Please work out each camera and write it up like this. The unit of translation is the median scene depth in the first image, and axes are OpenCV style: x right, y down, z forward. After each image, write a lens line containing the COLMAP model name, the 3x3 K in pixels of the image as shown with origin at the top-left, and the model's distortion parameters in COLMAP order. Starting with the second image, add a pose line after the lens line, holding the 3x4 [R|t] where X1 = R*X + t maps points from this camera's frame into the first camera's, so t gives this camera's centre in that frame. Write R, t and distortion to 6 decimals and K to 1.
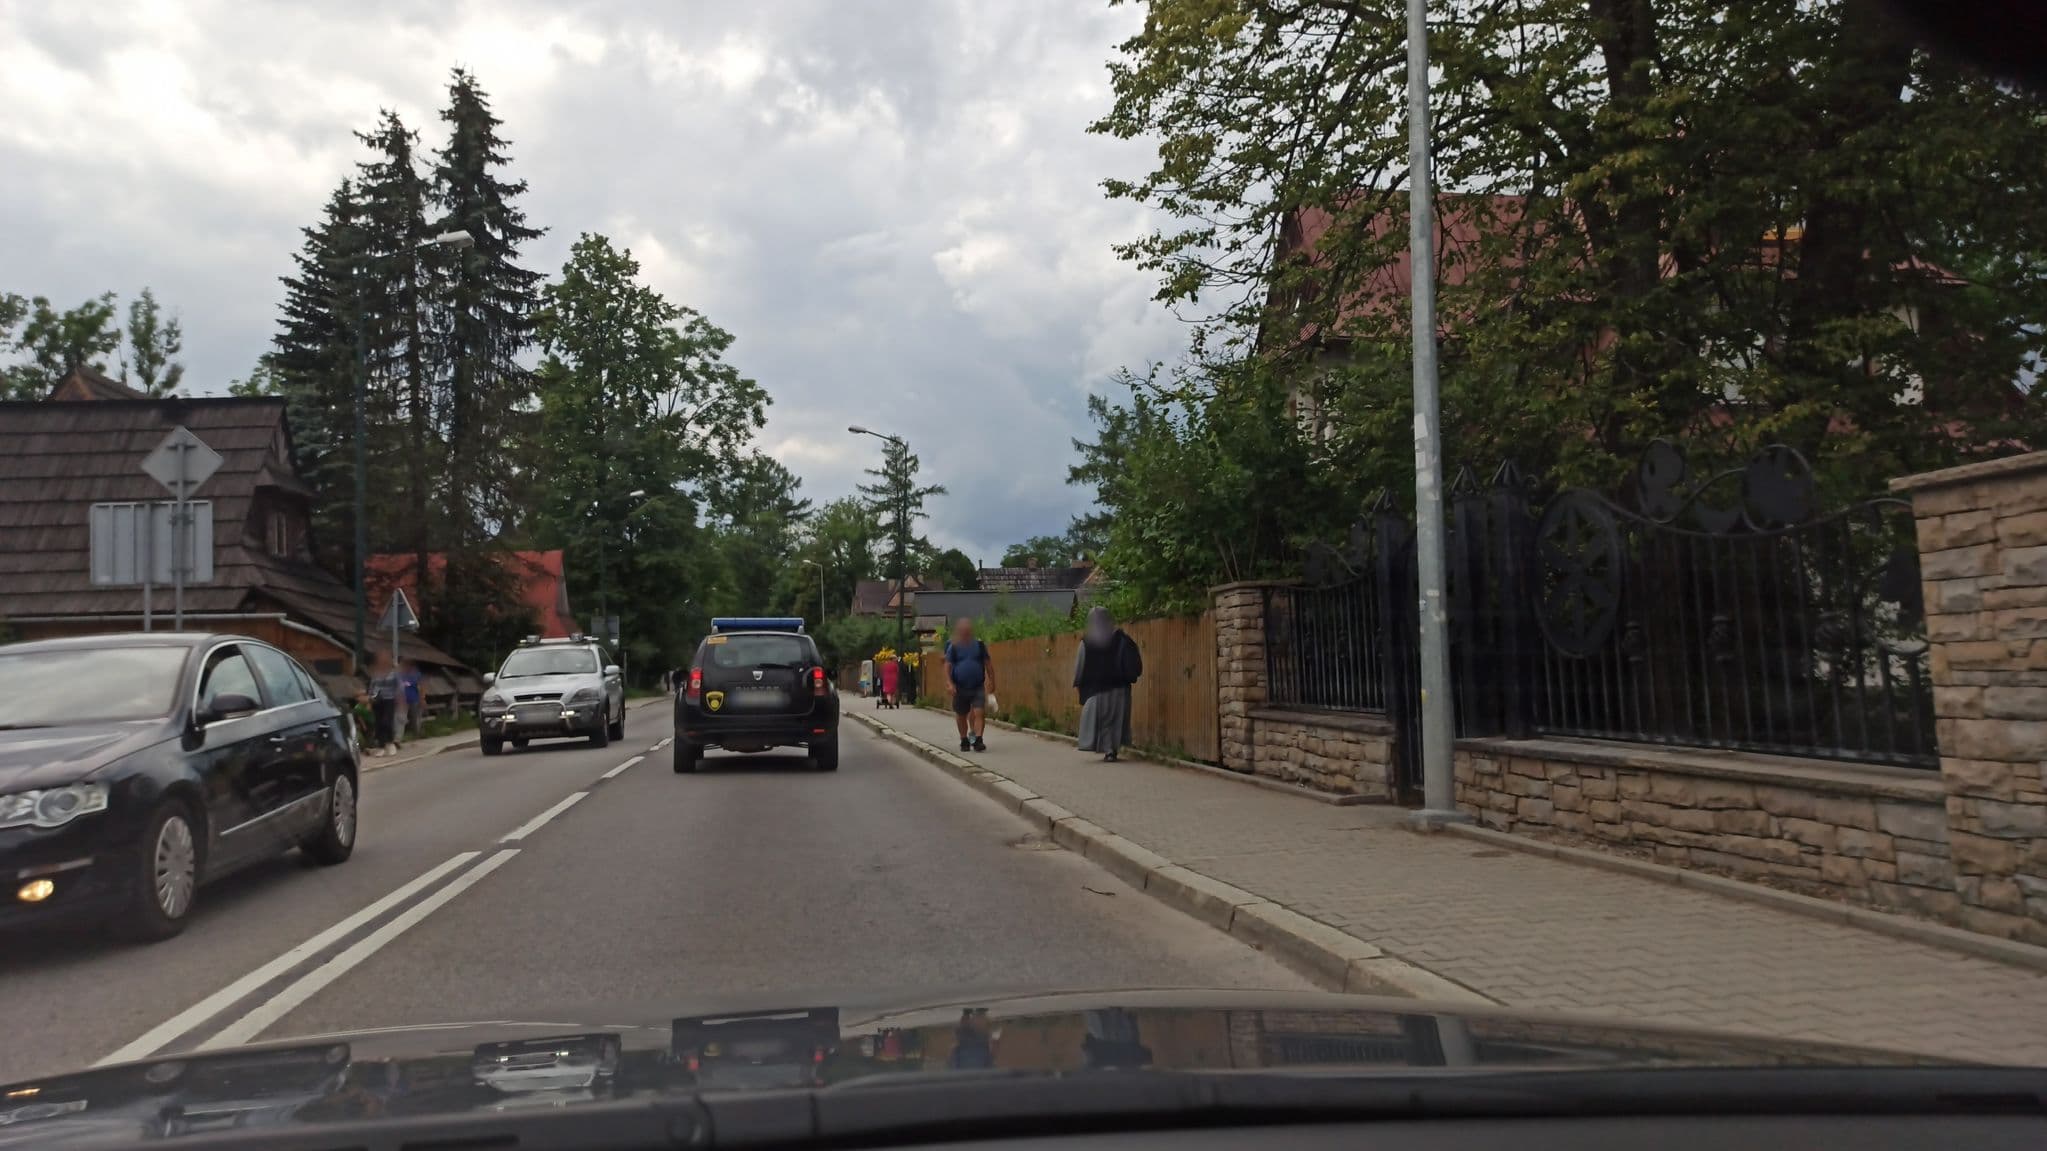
lens RADIAL K [[1280.9, 0, 1023.5], [0, 1280.9, 575.5], [0, 0, 1]] dist [0.004254, -0.037299]
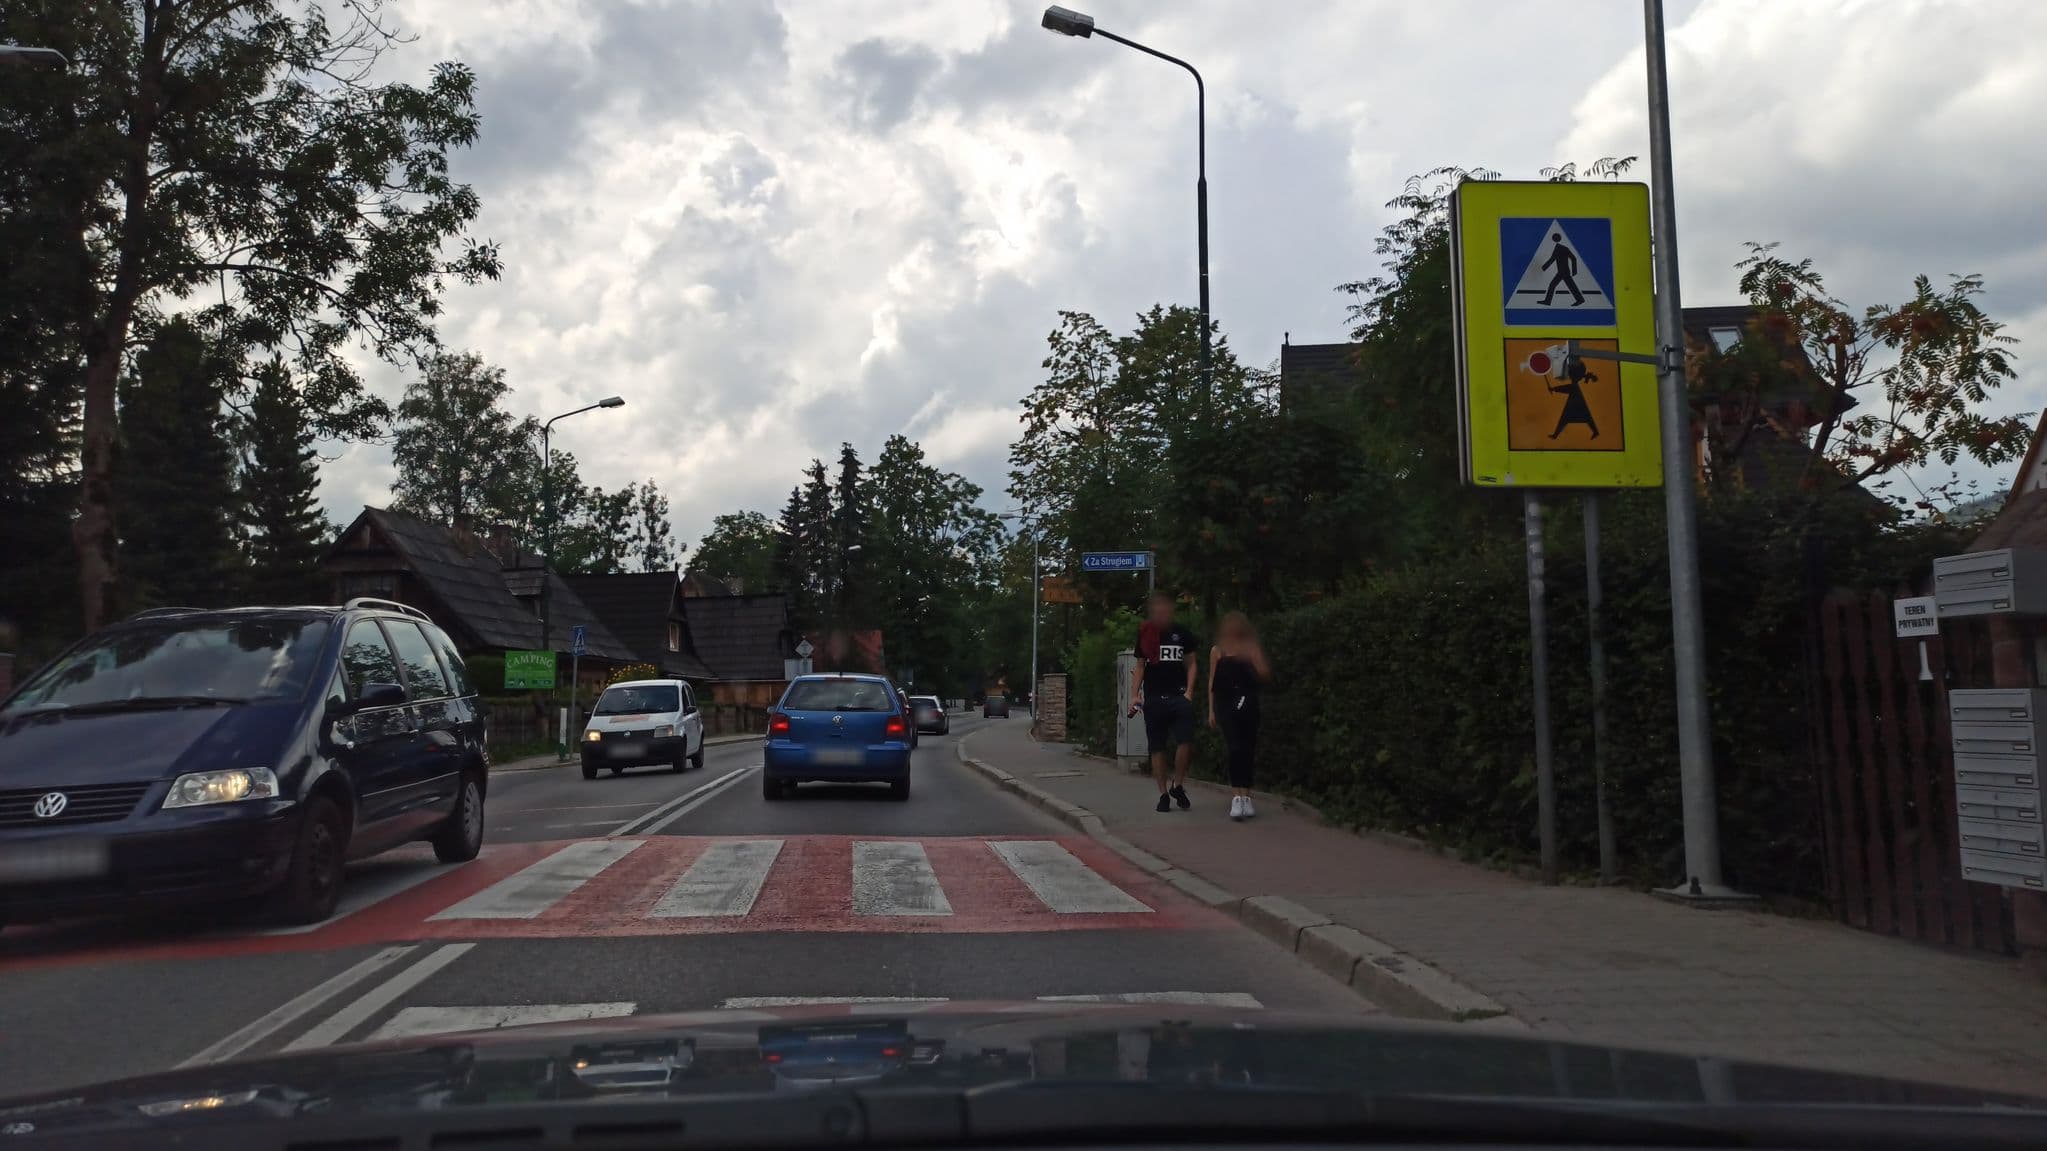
lens RADIAL K [[1280.9, 0, 1023.5], [0, 1280.9, 575.5], [0, 0, 1]] dist [0.004254, -0.037299]
pose [[0.975294, -0.011586, -0.220607, 0.183753], [0.006129, 0.999658, -0.025403, -0.043170], [0.220826, 0.023424, 0.975032, -0.566862]]
